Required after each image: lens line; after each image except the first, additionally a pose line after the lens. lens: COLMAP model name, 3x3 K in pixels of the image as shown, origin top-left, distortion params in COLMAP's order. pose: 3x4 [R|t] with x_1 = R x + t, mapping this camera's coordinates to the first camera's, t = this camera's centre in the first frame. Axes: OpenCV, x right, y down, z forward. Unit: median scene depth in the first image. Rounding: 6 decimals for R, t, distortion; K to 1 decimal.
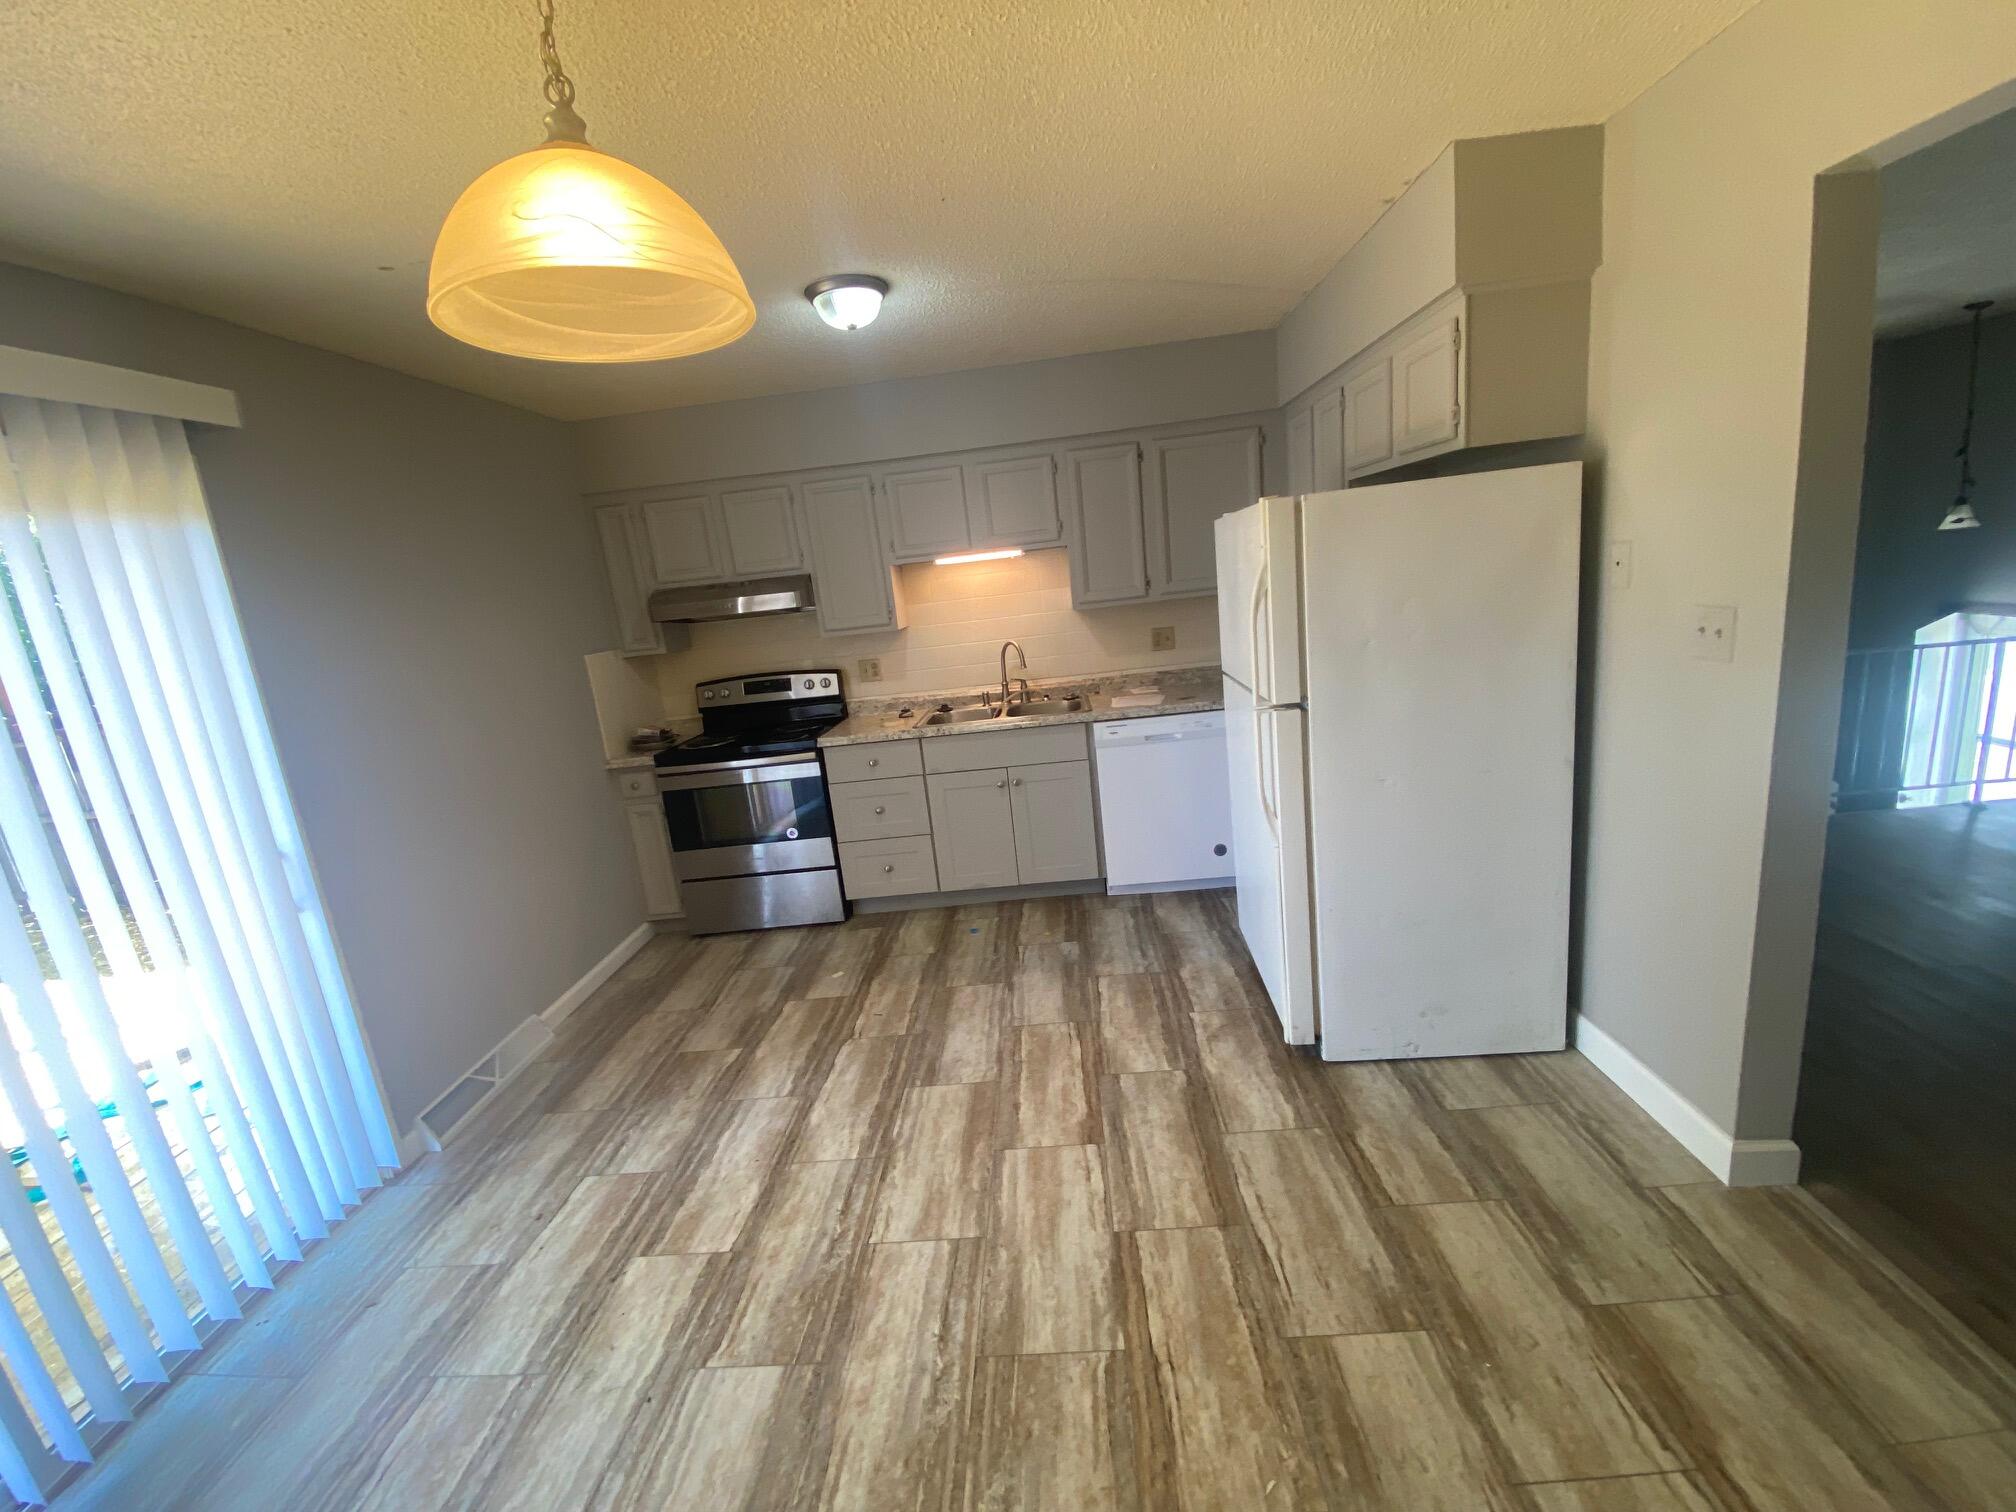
lens RADIAL K [[817.7, 0, 1003.7], [0, 817.7, 745.8], [0, 0, 1]] dist [0.012791, -0.015272]
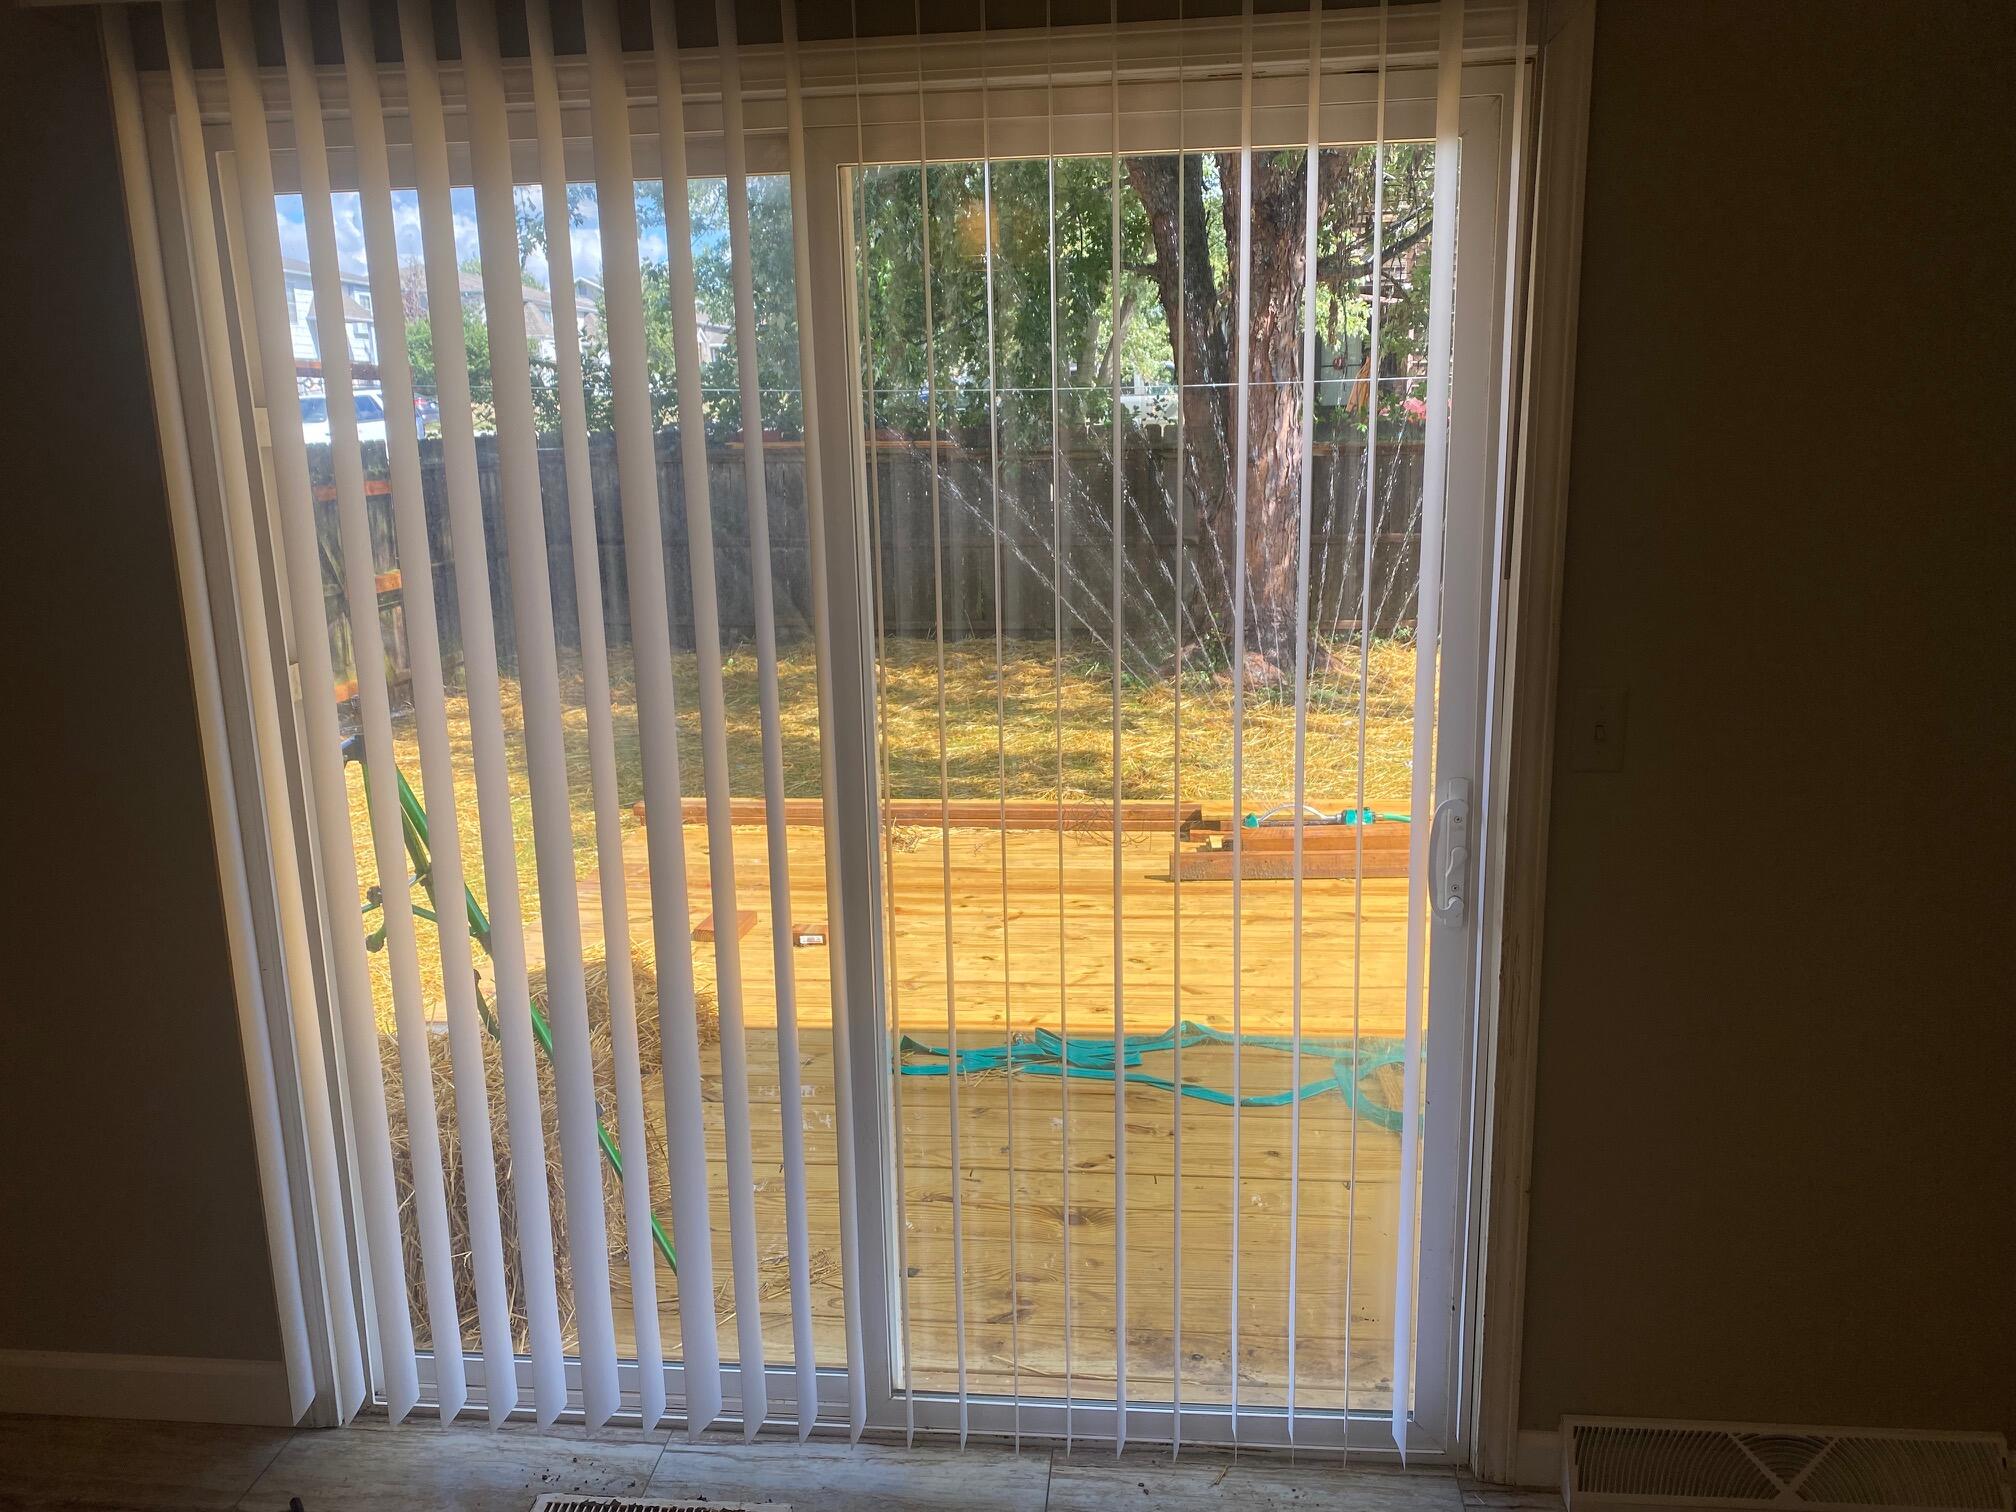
lens RADIAL K [[1547.4, 0, 1008.5], [0, 1547.4, 749.8], [0, 0, 1]] dist [0.002350, 0.002599]
pose [[-0.043598, 0.323692, -0.945157, 0.017707], [-0.180429, 0.927949, 0.326122, -0.162487], [0.982621, 0.184752, 0.017947, 0.715469]]
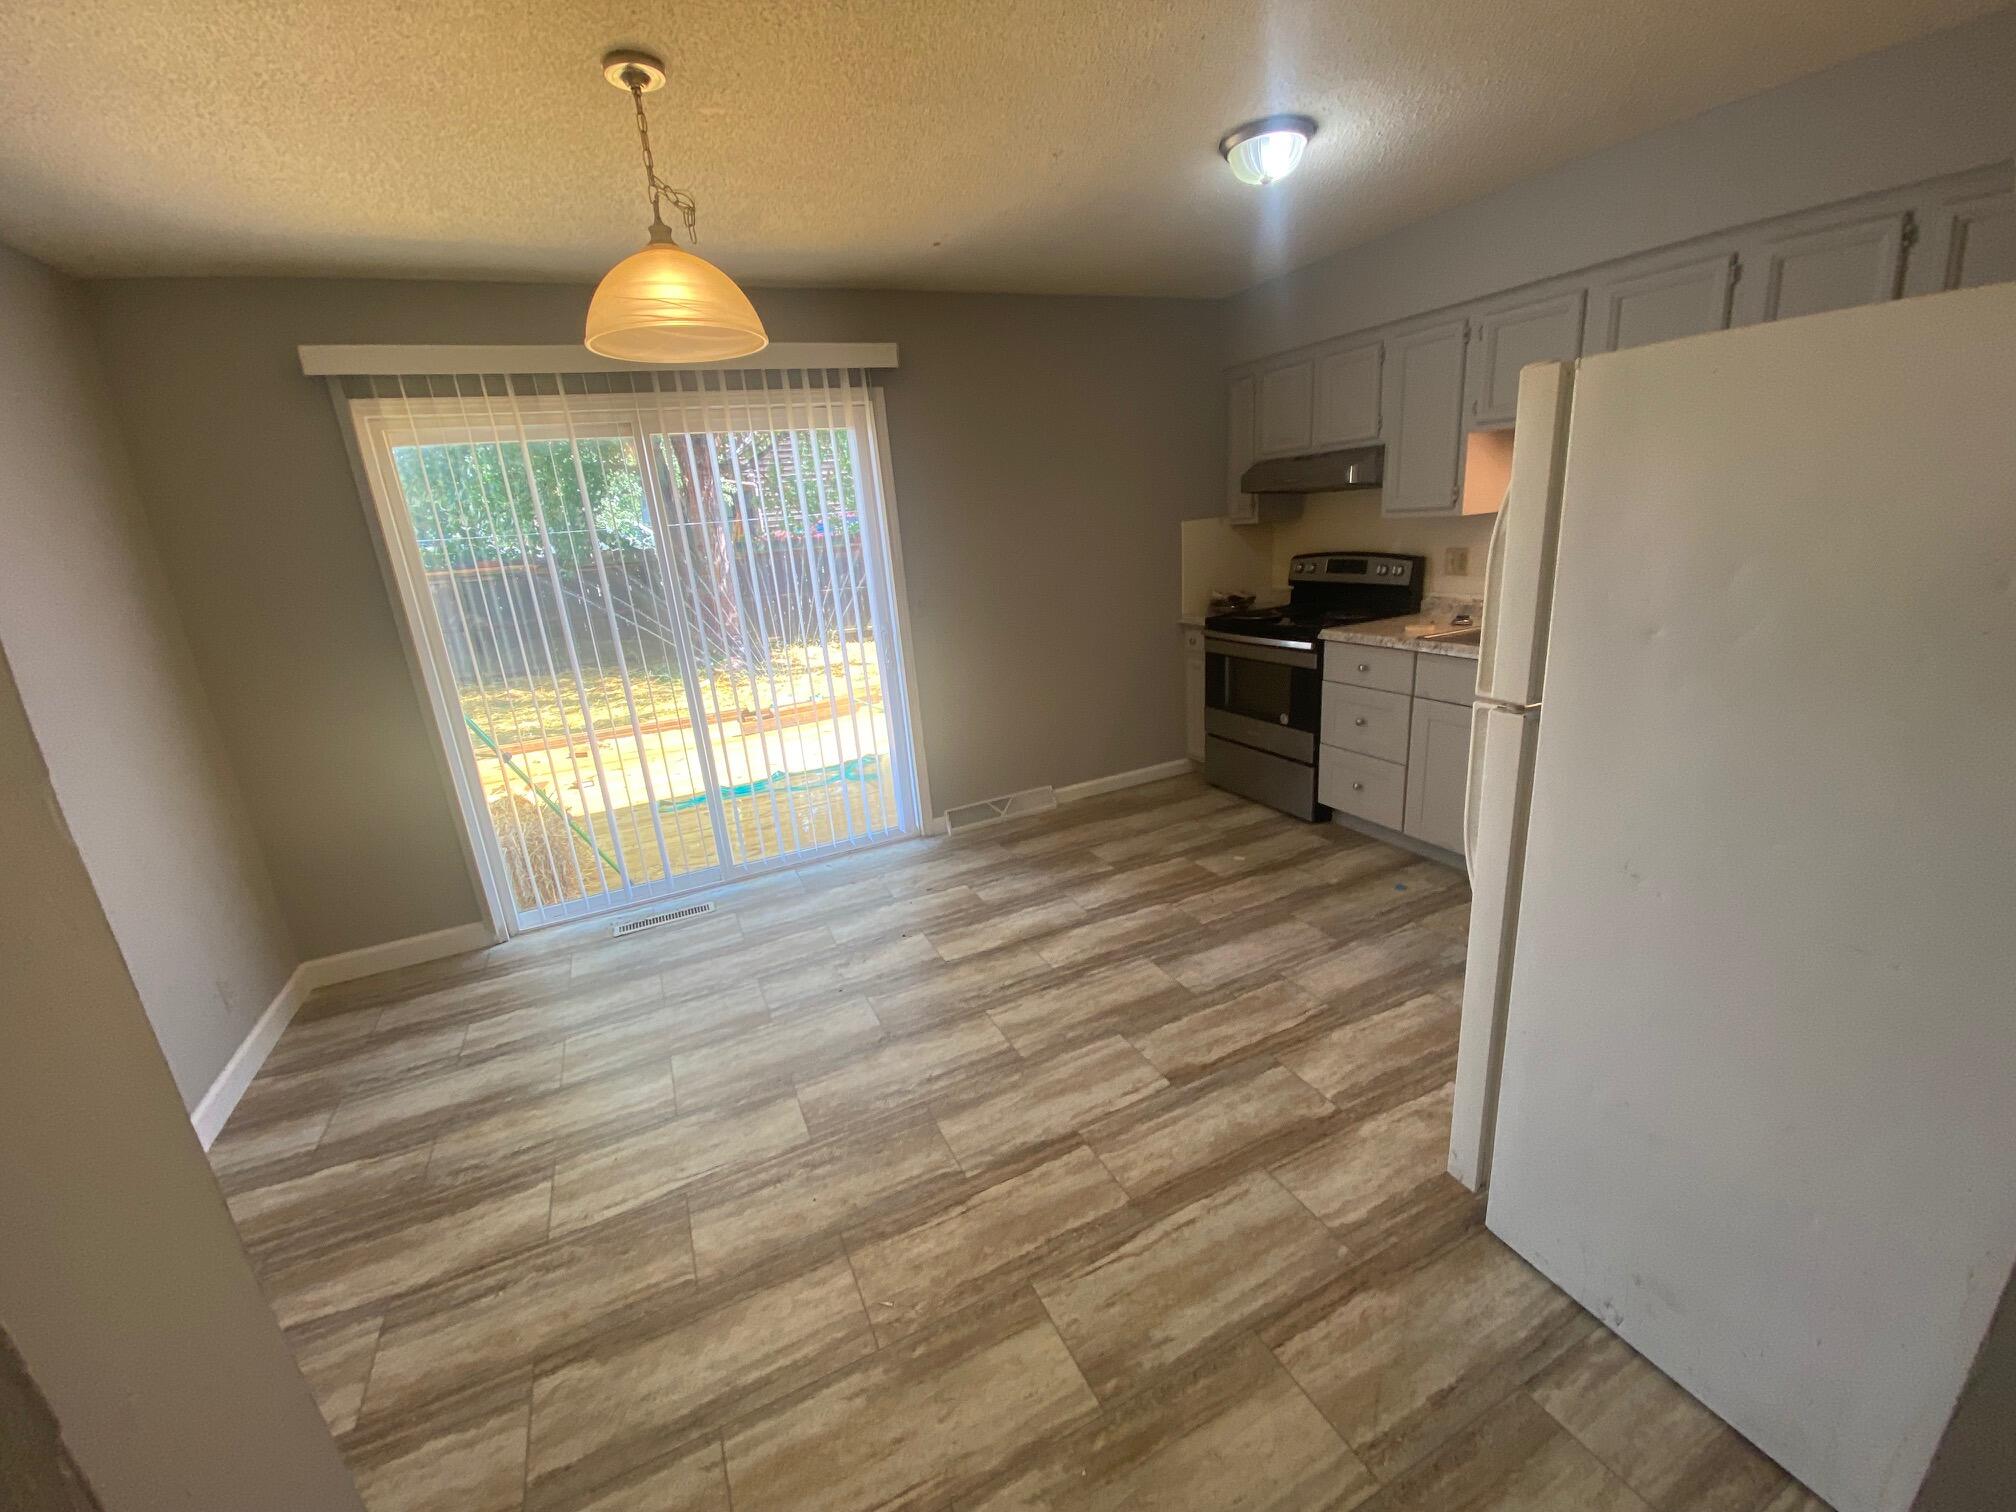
lens RADIAL K [[817.7, 0, 1001.5], [0, 817.7, 746.0], [0, 0, 1]] dist [0.012791, -0.015272]
pose [[0.473756, 0.309775, -0.824375, 0.746576], [-0.154061, 0.950810, 0.268749, -0.138886], [0.867076, -0.000317, 0.498176, 0.359764]]
